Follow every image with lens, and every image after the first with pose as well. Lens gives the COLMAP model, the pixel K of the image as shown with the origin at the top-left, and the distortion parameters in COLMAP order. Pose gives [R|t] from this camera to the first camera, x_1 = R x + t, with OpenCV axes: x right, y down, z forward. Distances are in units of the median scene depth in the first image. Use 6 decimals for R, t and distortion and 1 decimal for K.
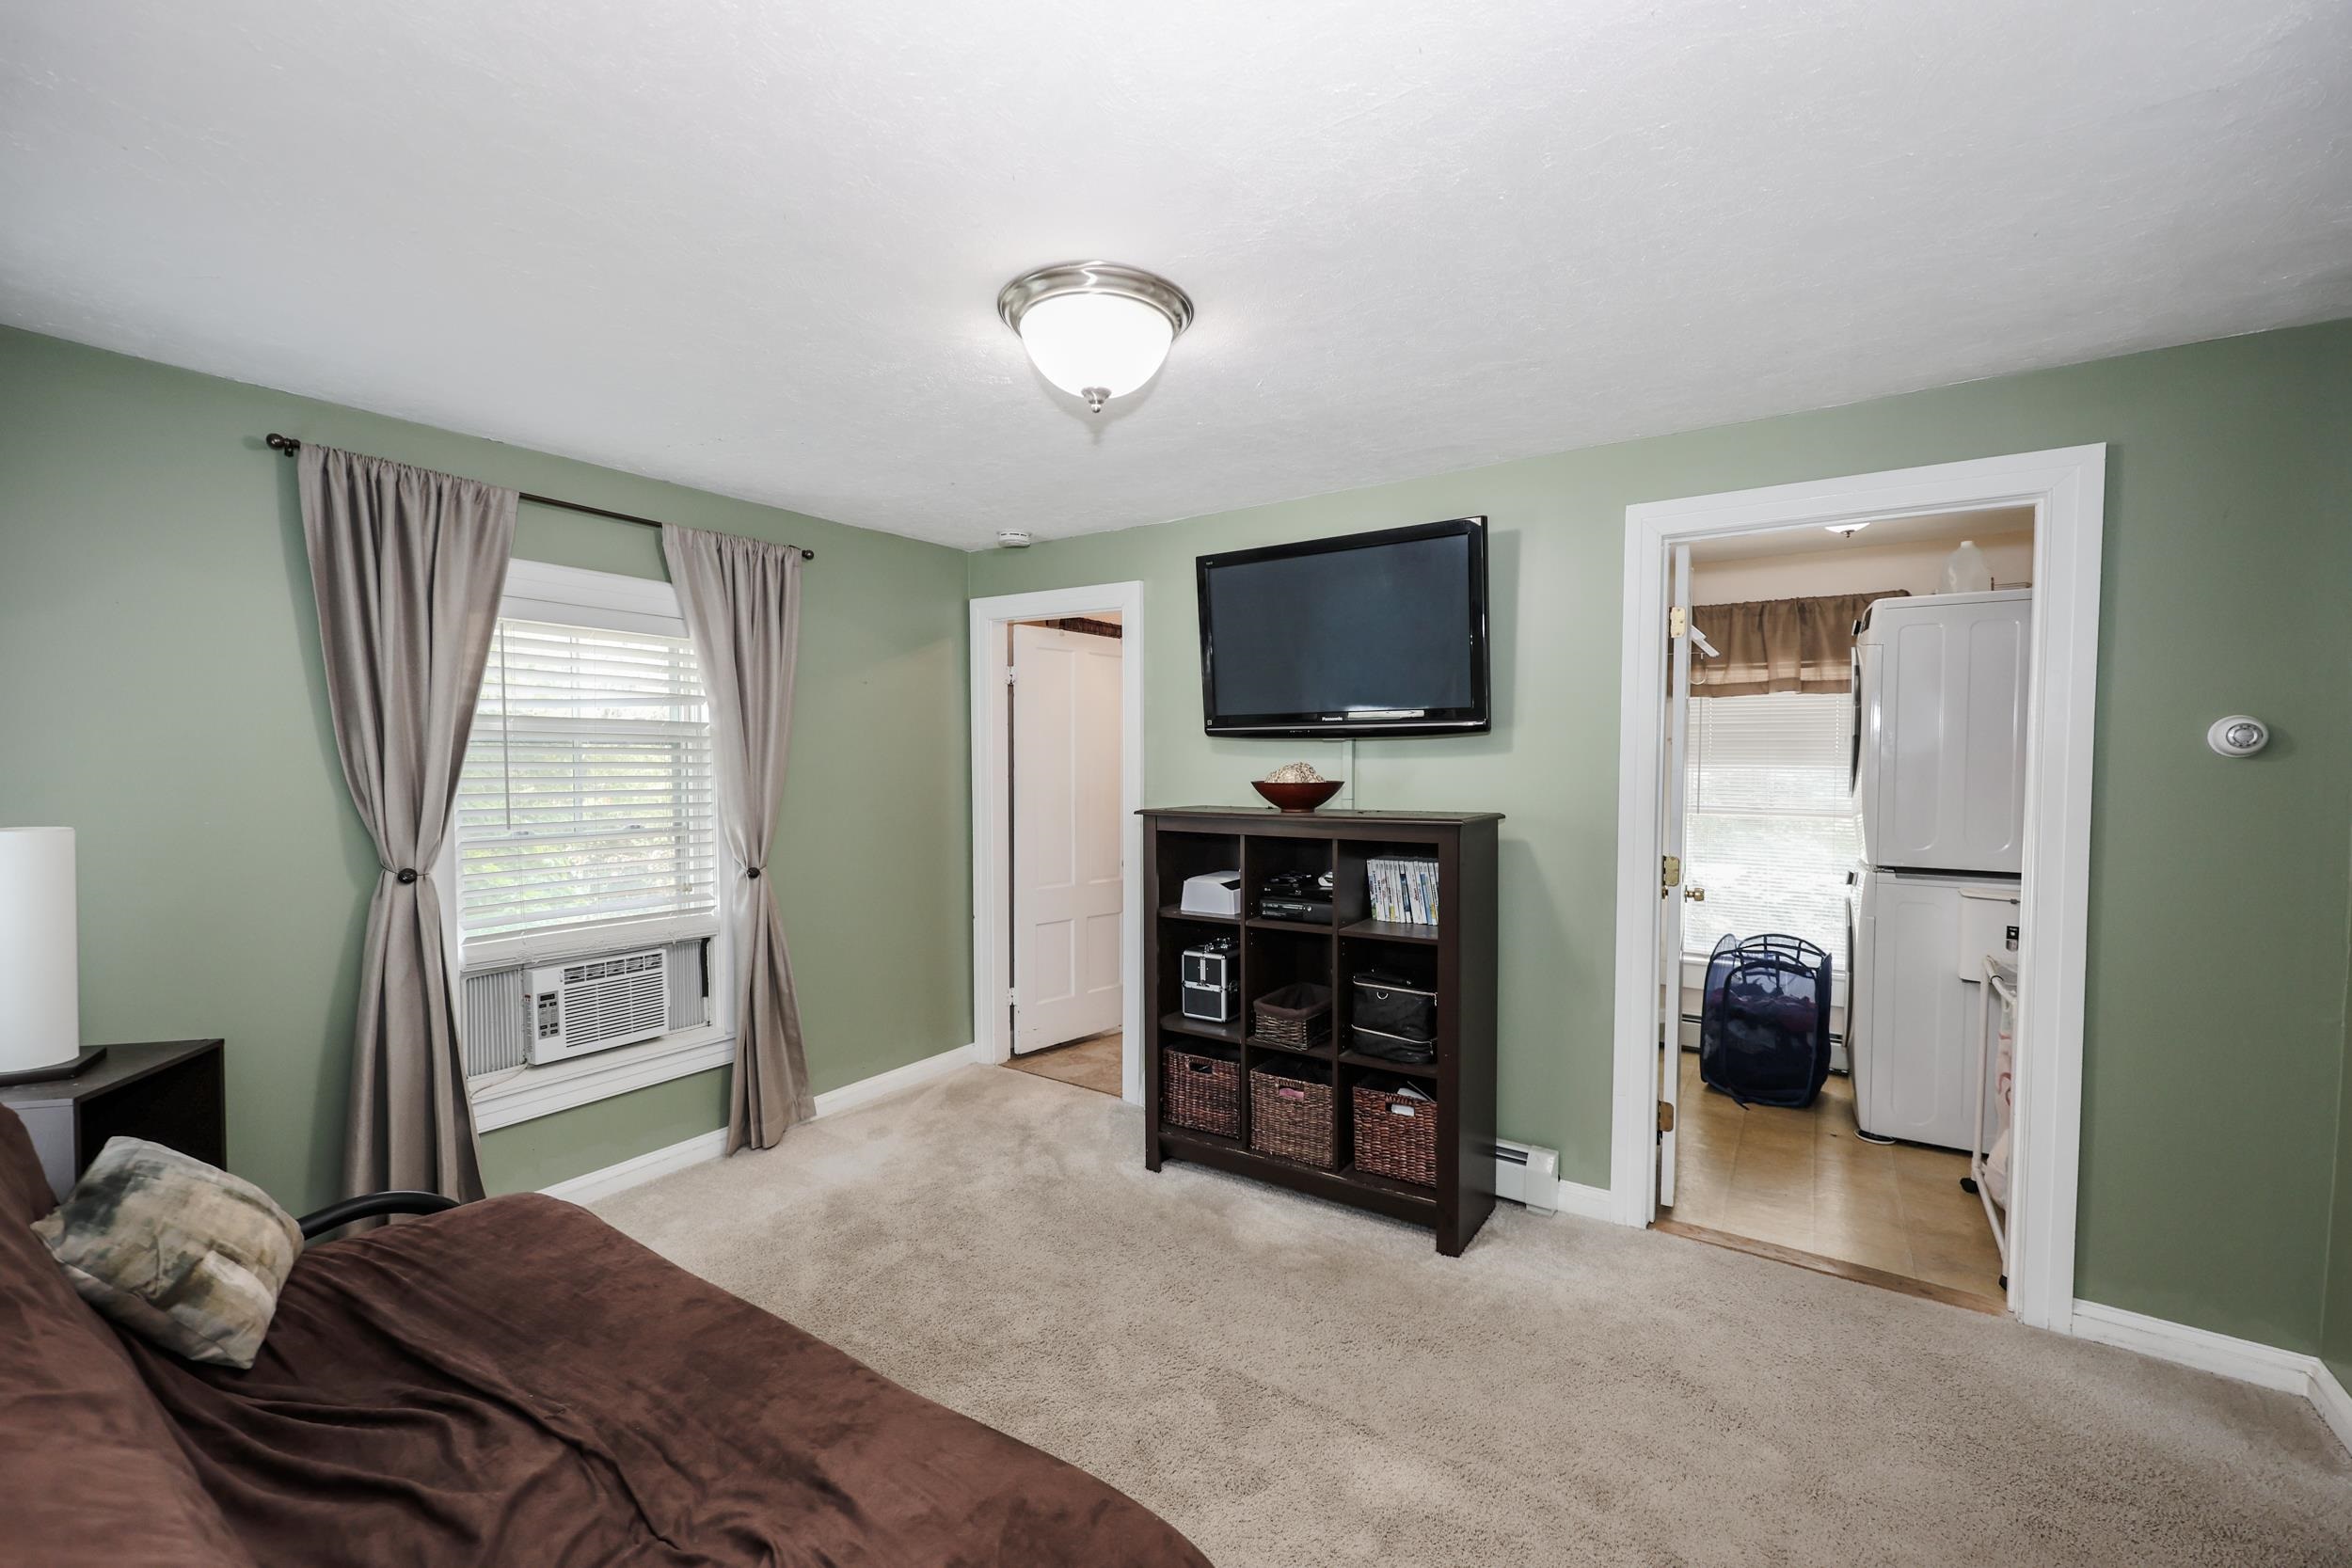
lens RADIAL K [[971.9, 0, 1176.0], [0, 971.9, 784.0], [0, 0, 1]] dist [0.007925, 0.000077]
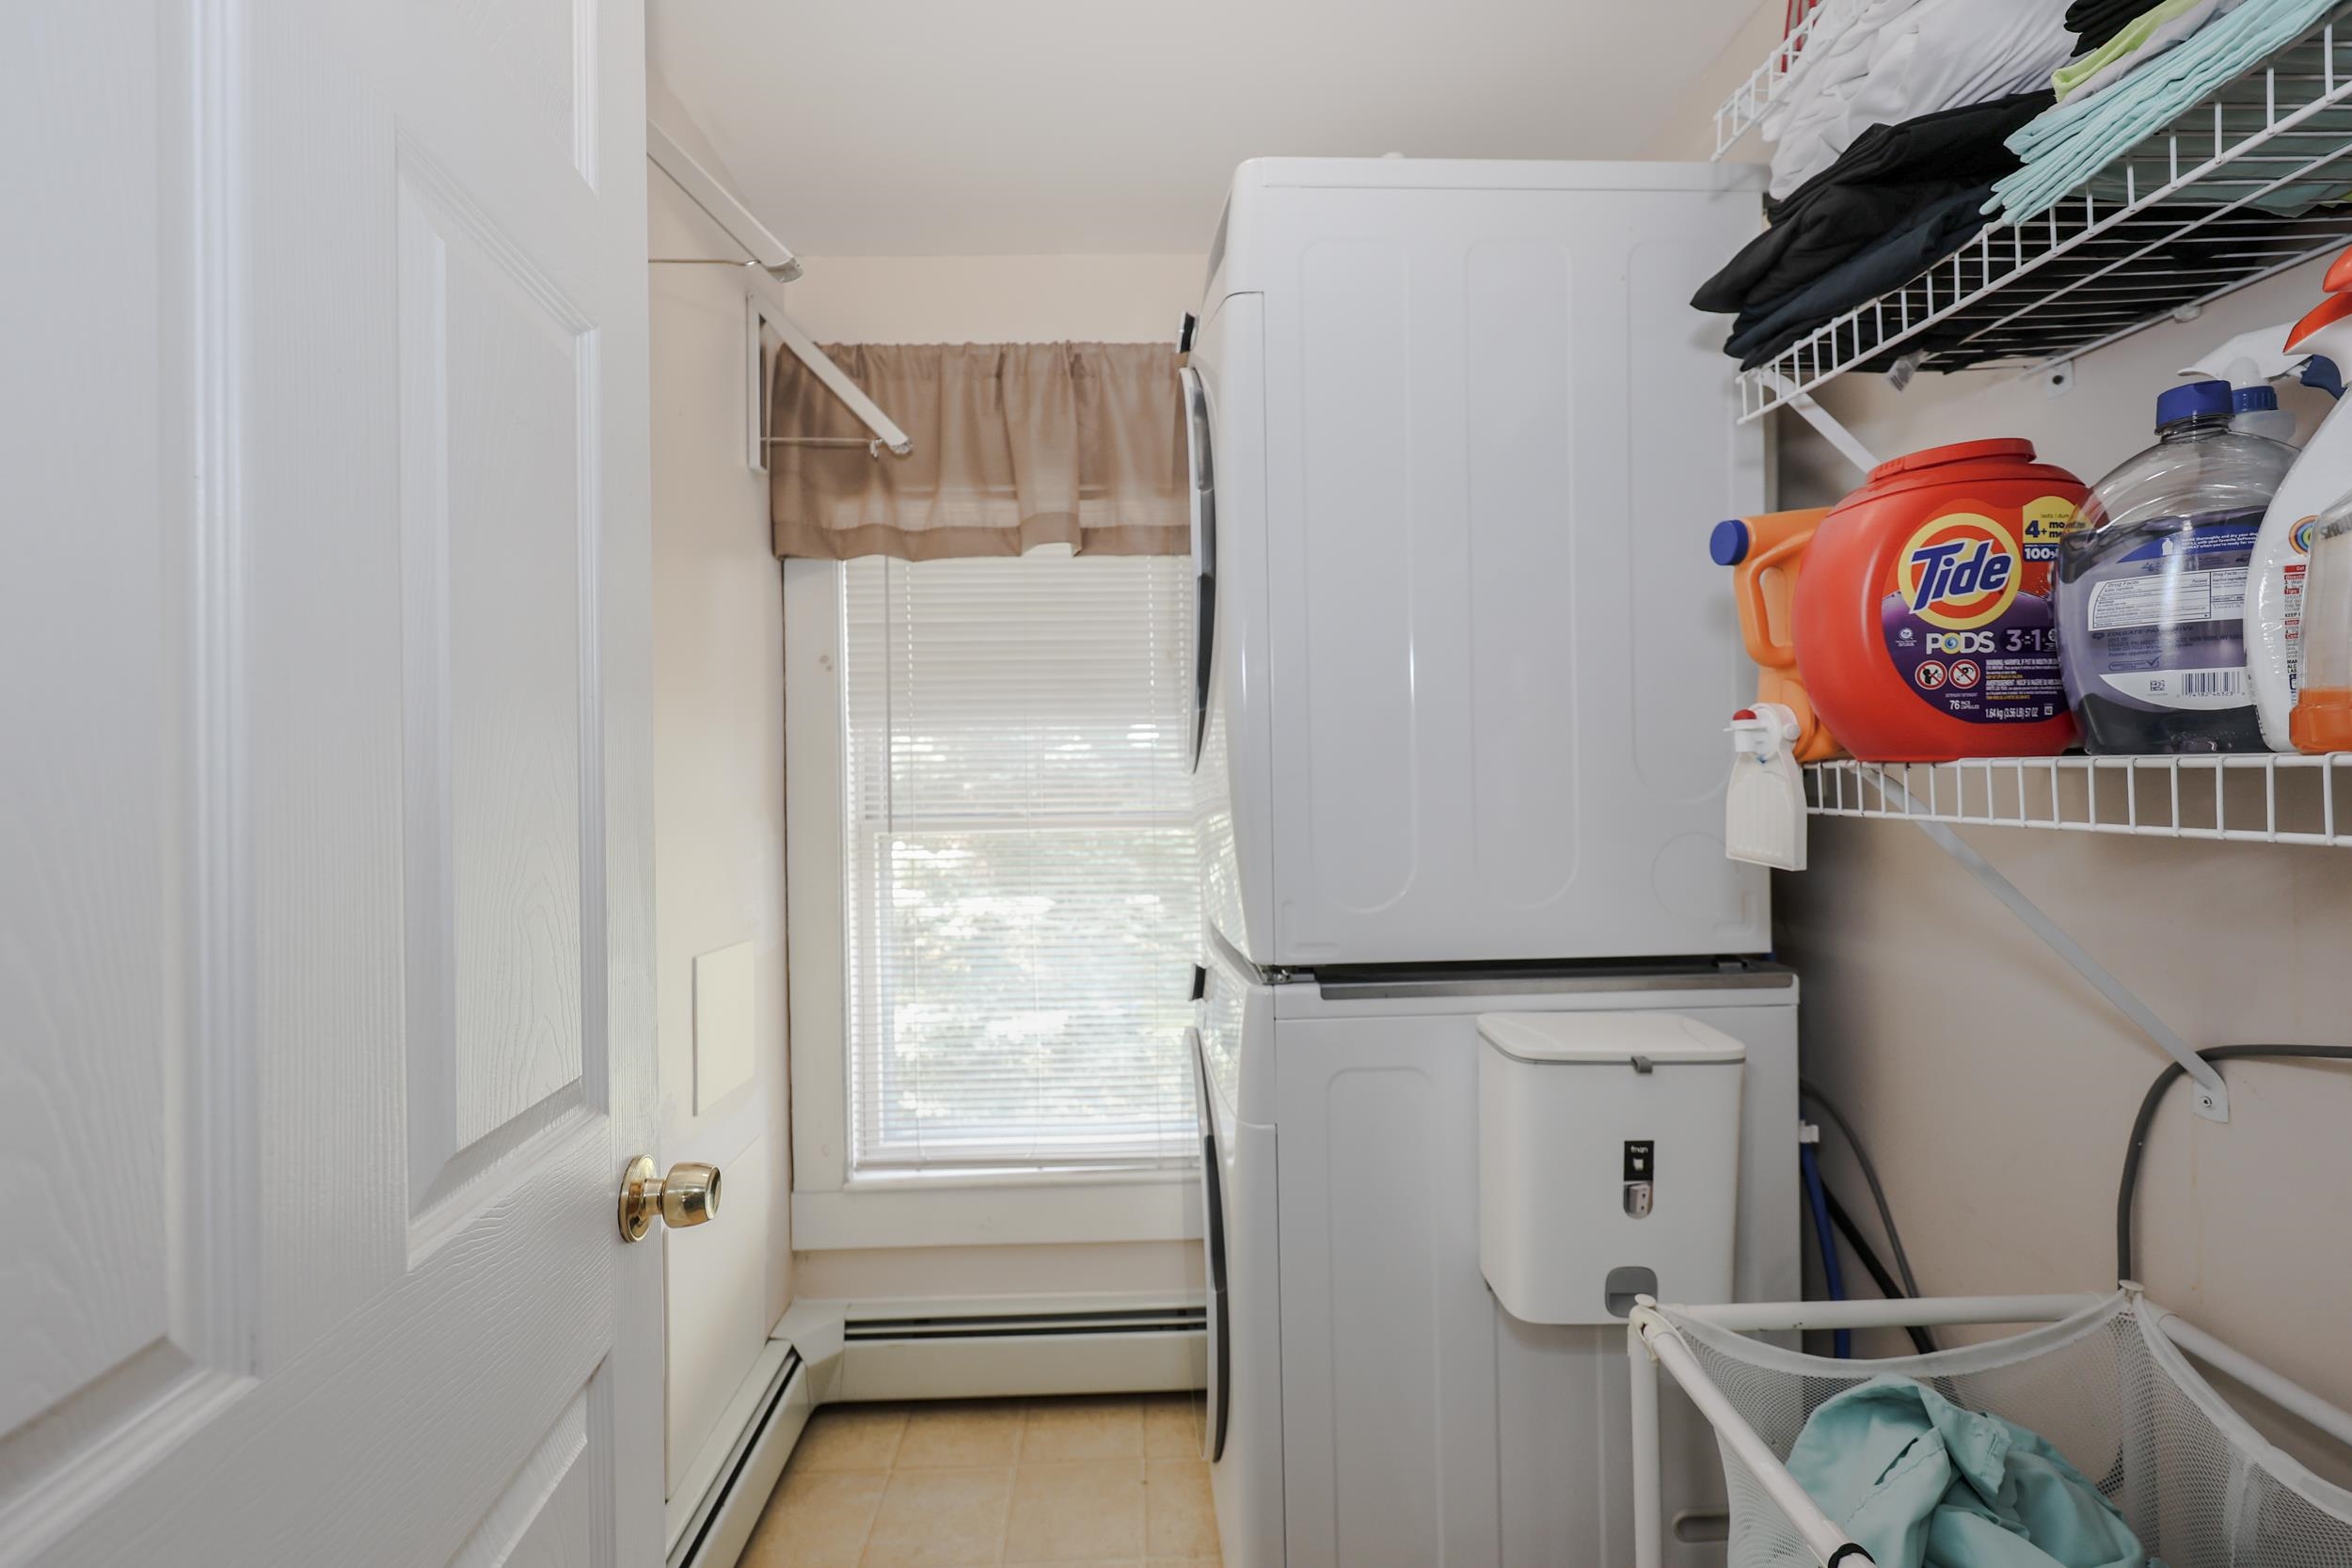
lens RADIAL K [[1018.7, 0, 1176.0], [0, 1018.7, 784.0], [0, 0, 1]] dist [0.003368, -0.000134]
pose [[0.805843, -0.021529, 0.591738, 0.526636], [0.036212, 0.999260, -0.012958, 0.027335], [-0.591021, 0.031870, 0.806026, 0.797954]]
